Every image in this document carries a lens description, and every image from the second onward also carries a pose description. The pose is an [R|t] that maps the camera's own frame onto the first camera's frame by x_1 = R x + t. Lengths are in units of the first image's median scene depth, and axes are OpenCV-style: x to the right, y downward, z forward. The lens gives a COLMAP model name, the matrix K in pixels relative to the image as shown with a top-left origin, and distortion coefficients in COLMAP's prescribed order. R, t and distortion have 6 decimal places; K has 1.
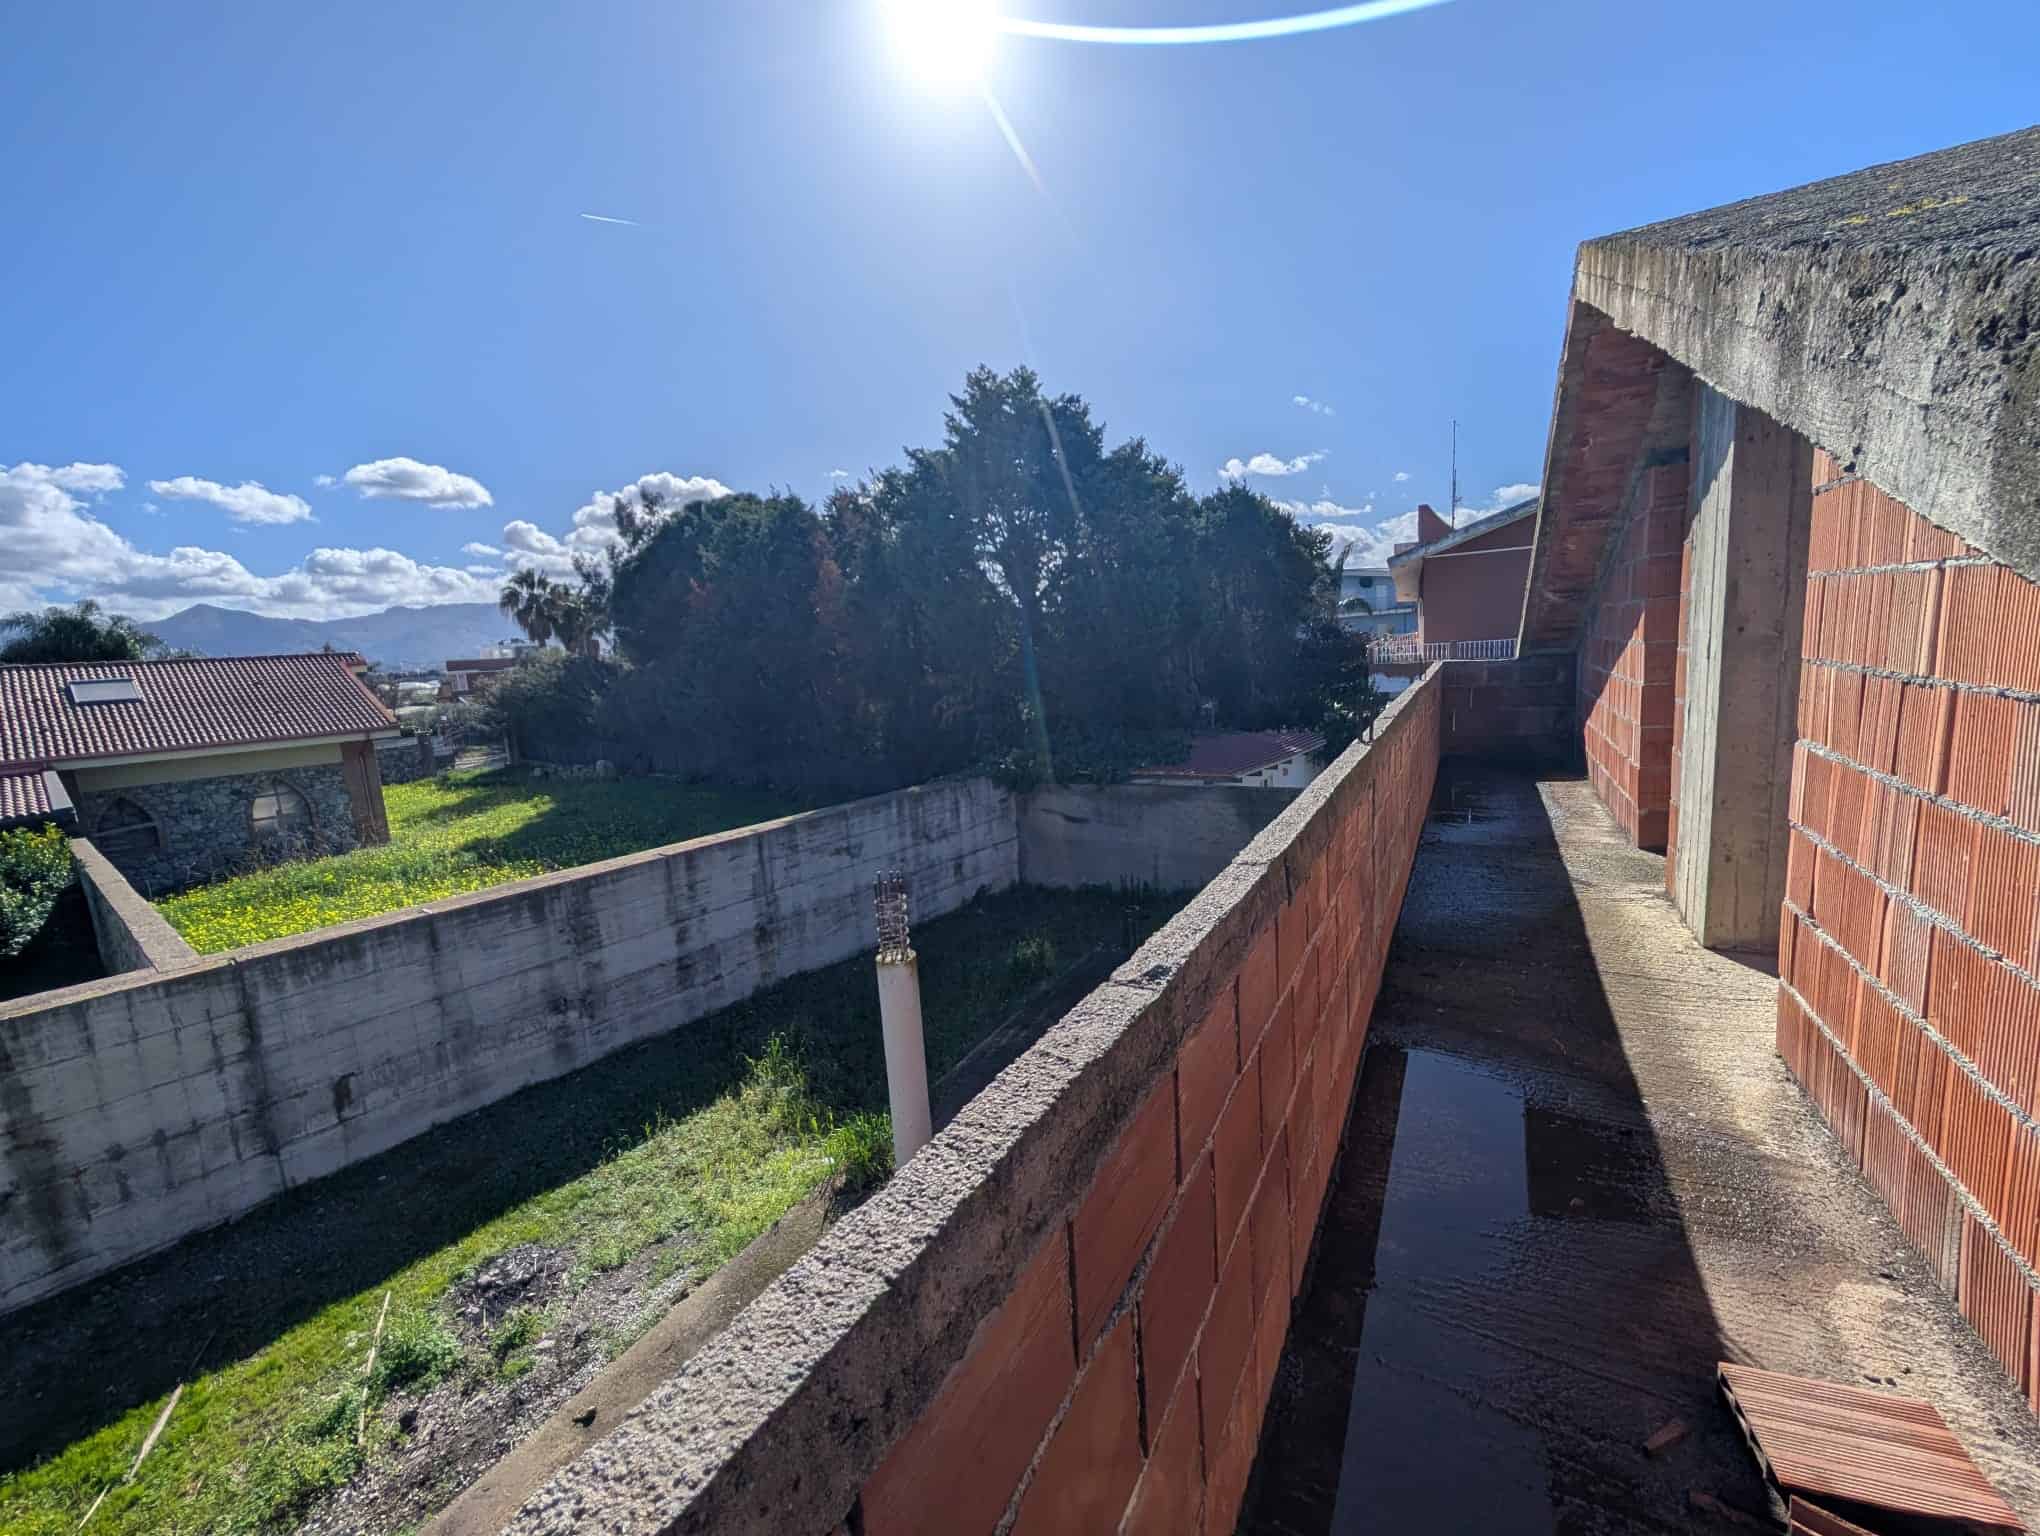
lens RADIAL K [[802.6, 0, 1025.4], [0, 802.6, 771.0], [0, 0, 1]] dist [0.000915, 0.000040]
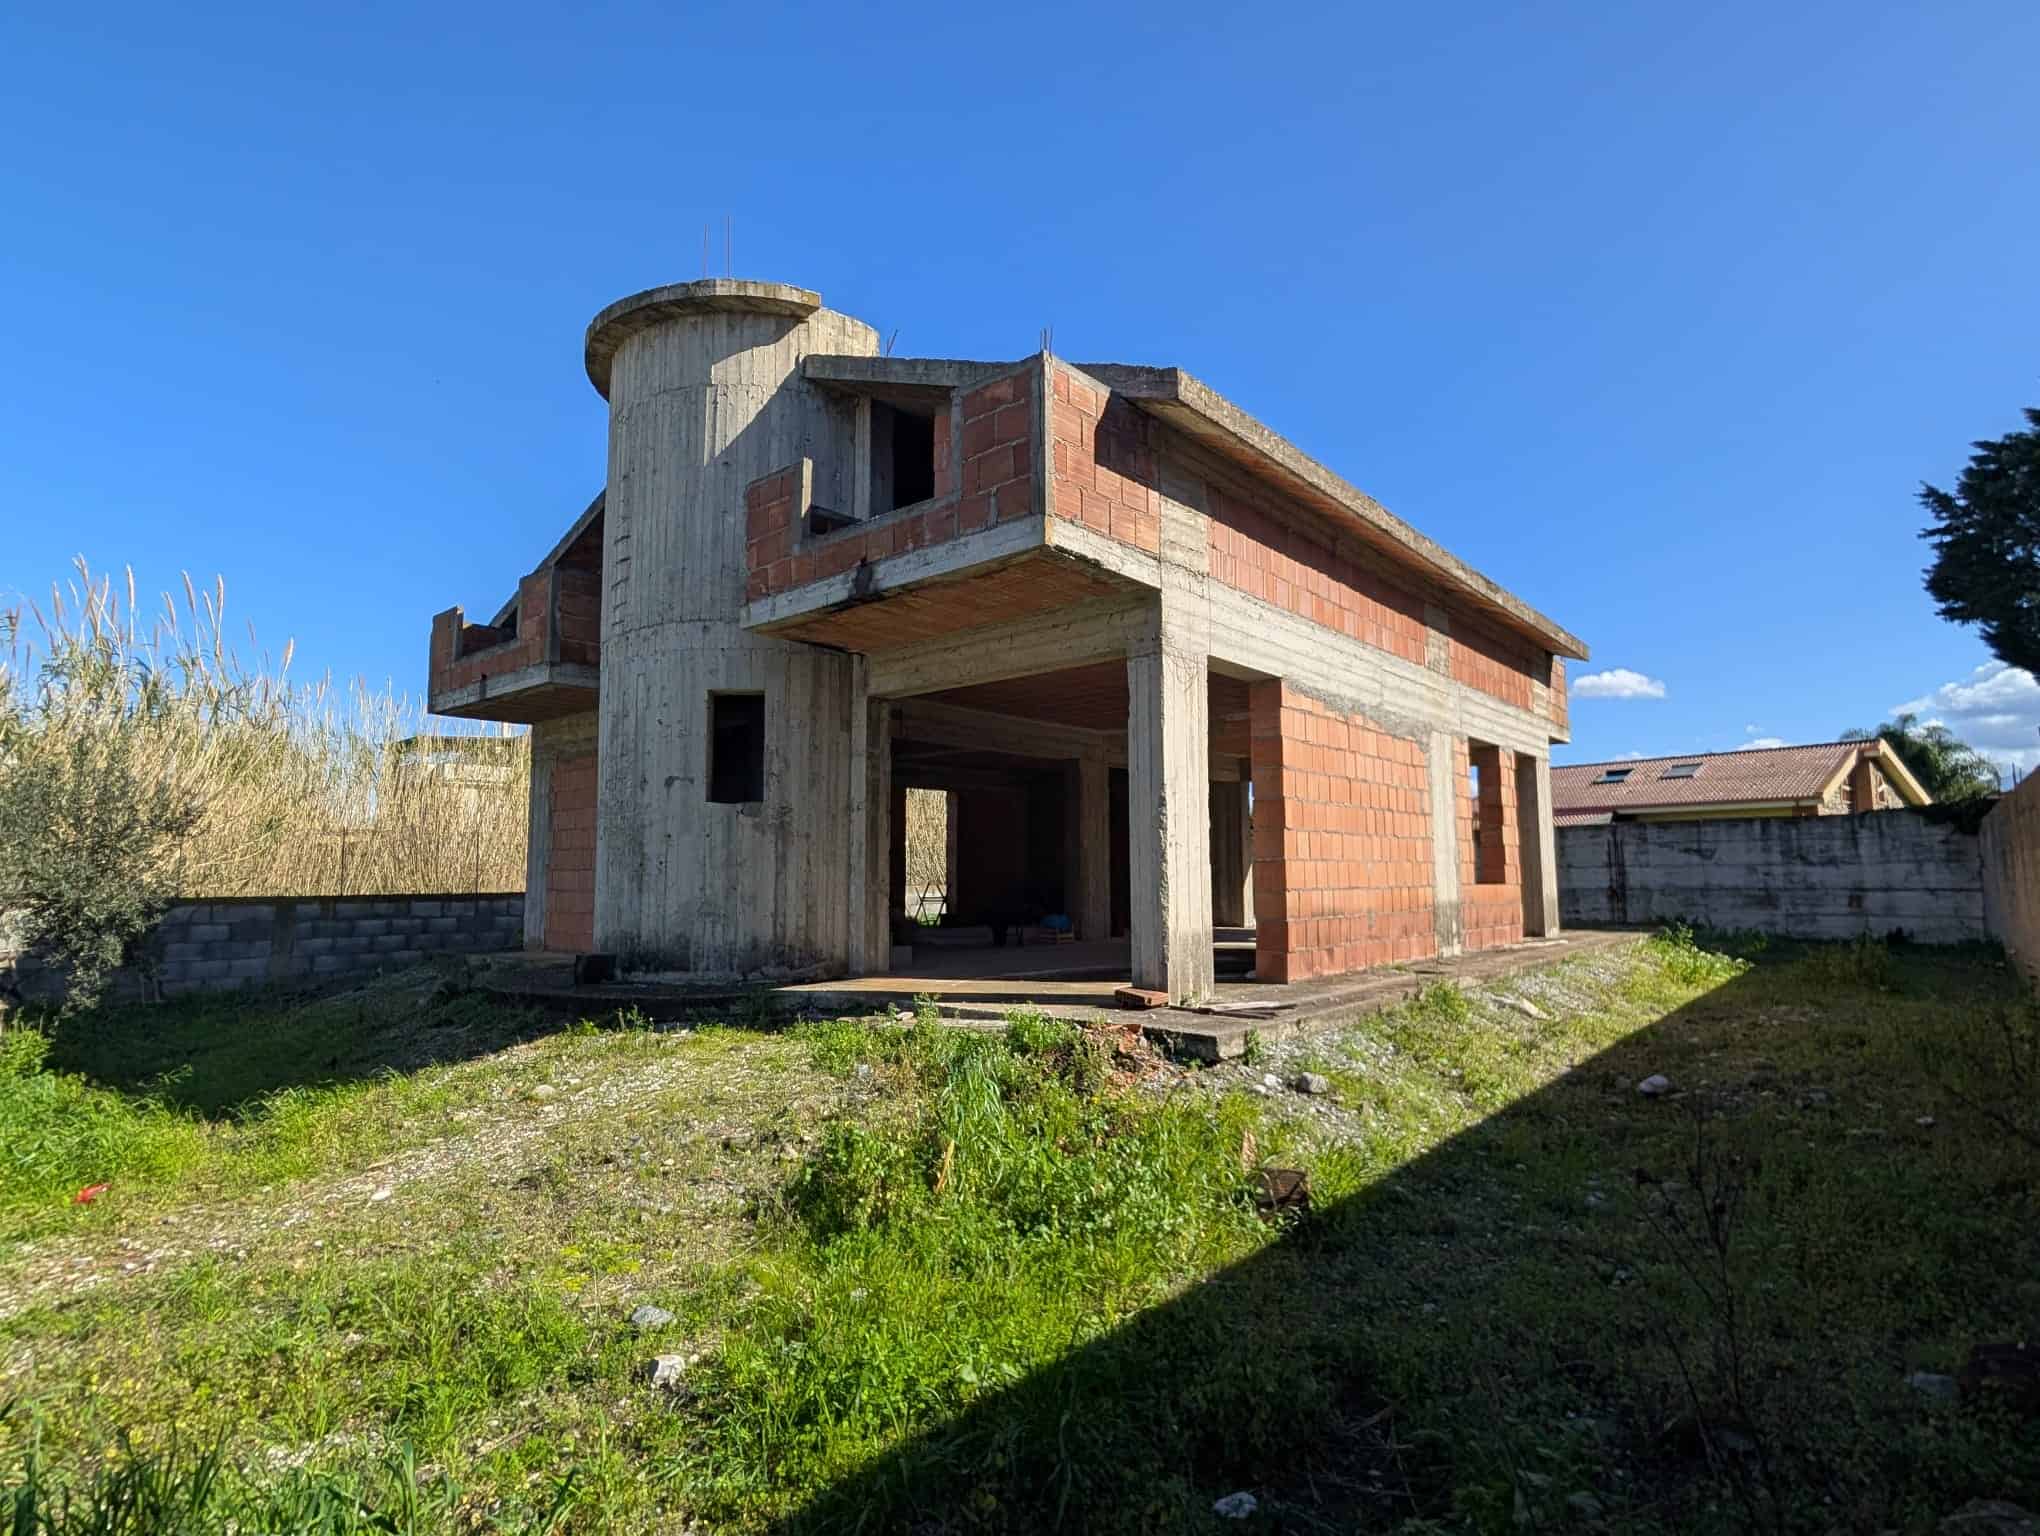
lens RADIAL K [[1062.3, 0, 1021.3], [0, 1062.3, 764.8], [0, 0, 1]] dist [0.000244, -0.000516]
pose [[-0.189263, -0.040871, -0.981075, 1.808096], [-0.130749, 0.991285, -0.016073, 0.144197], [0.973183, 0.125232, -0.192958, 0.302474]]
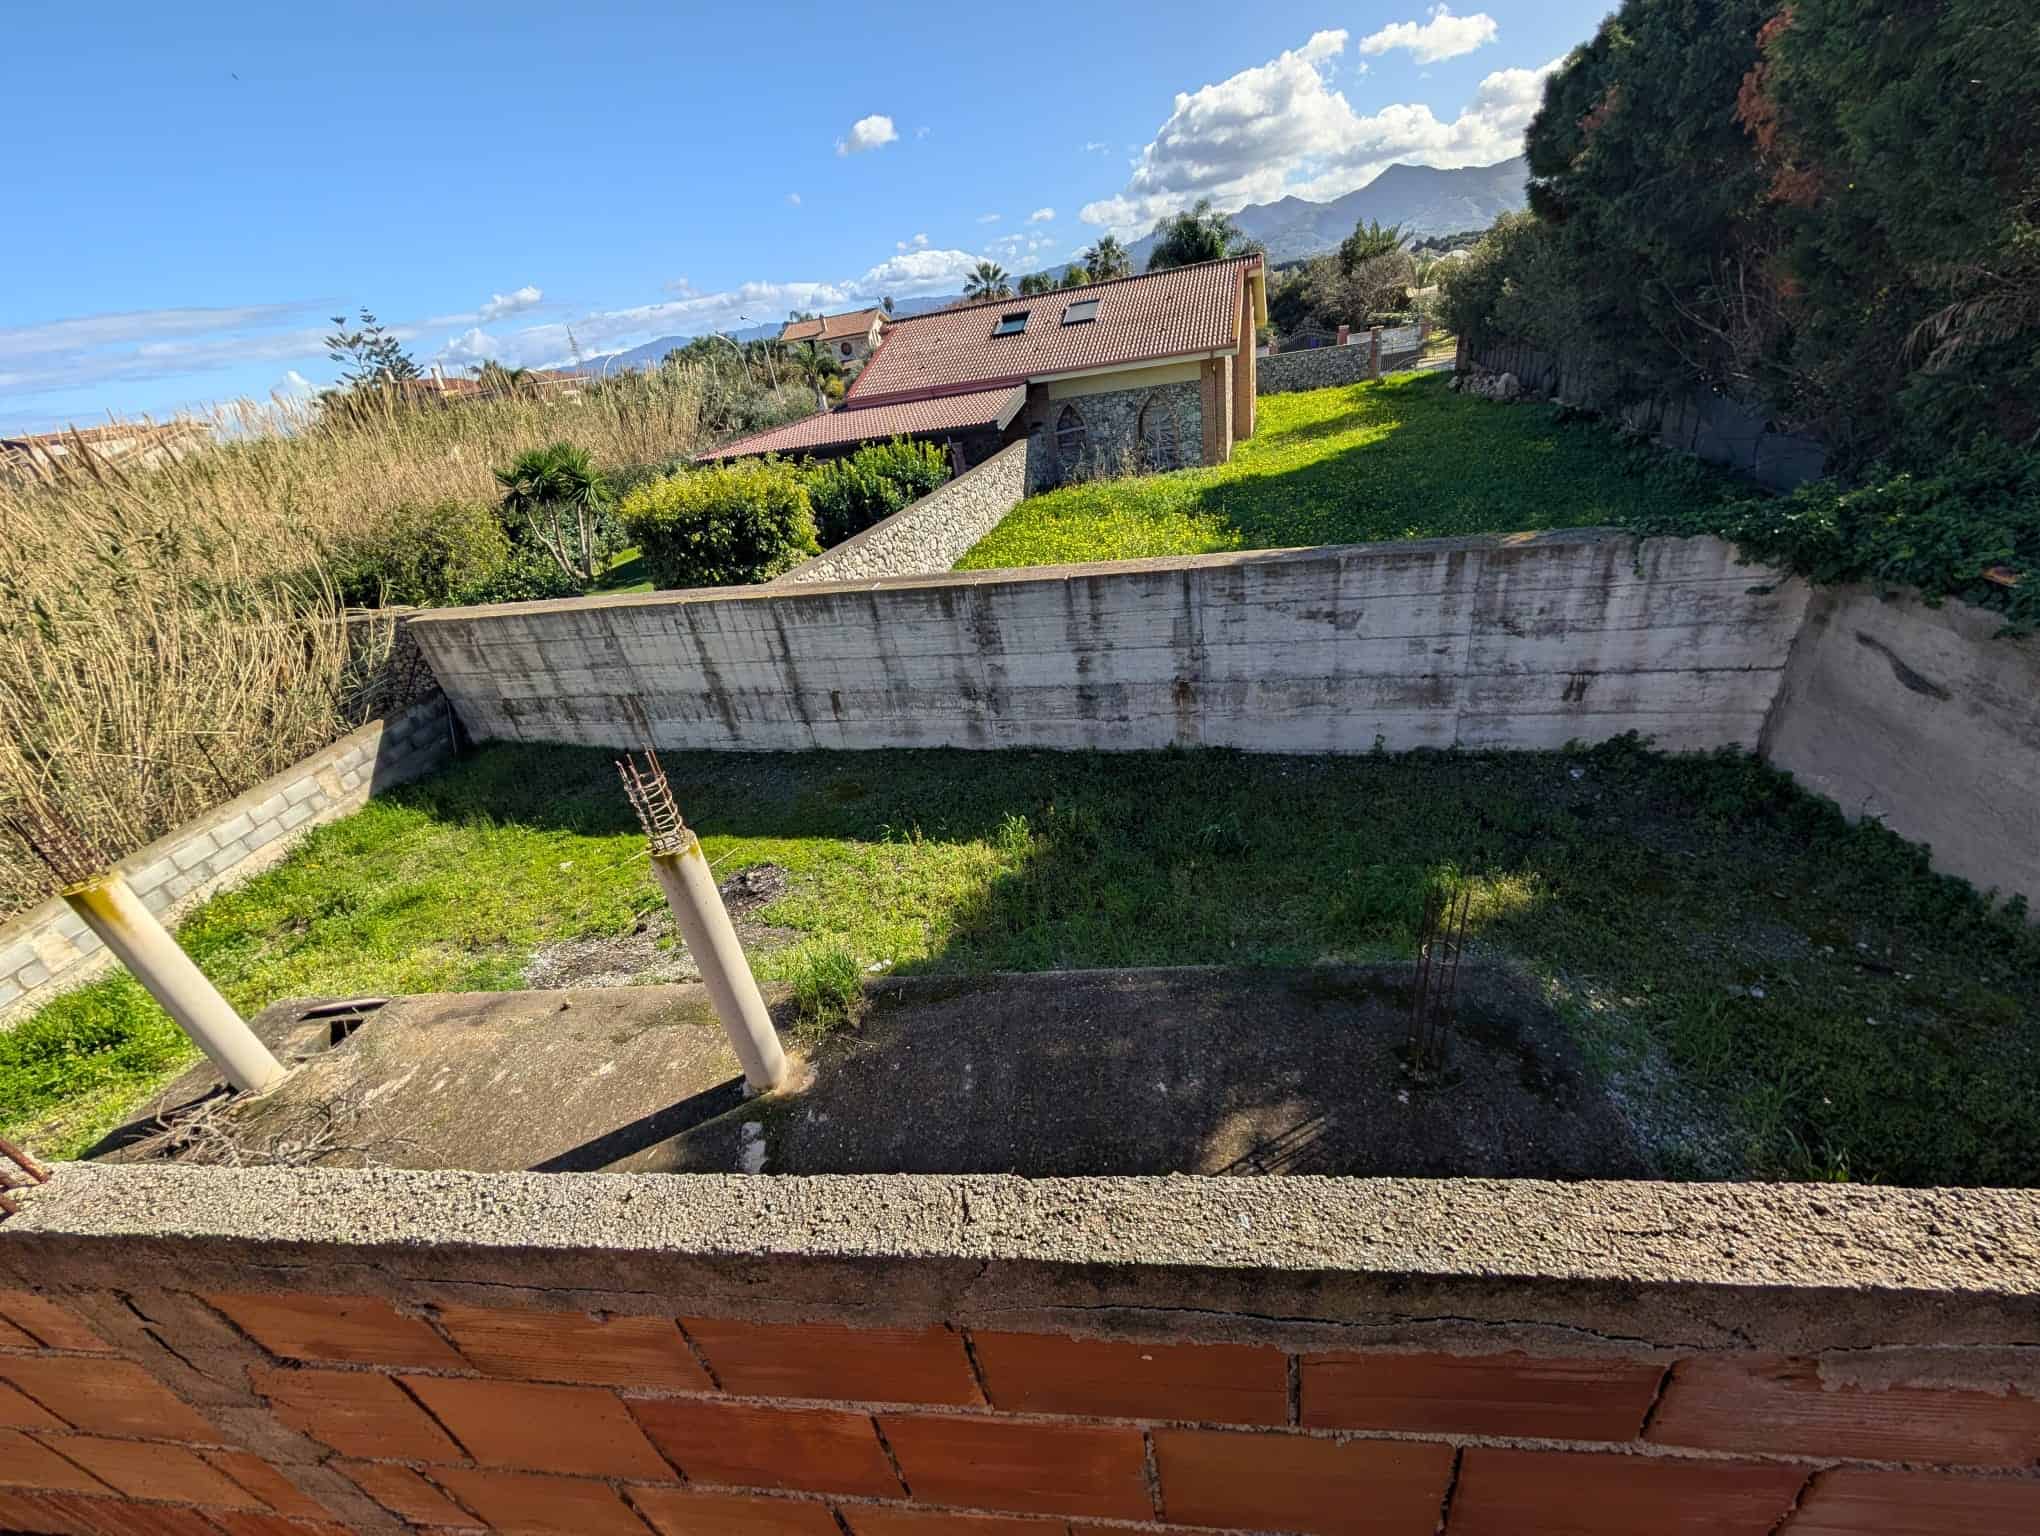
lens RADIAL K [[802.6, 0, 1022.6], [0, 802.6, 761.7], [0, 0, 1]] dist [0.000915, 0.000040]
pose [[0.402143, 0.443146, -0.801189, 0.312846], [-0.024516, 0.879962, 0.474411, -0.125532], [0.915249, -0.171139, 0.364734, 0.540070]]
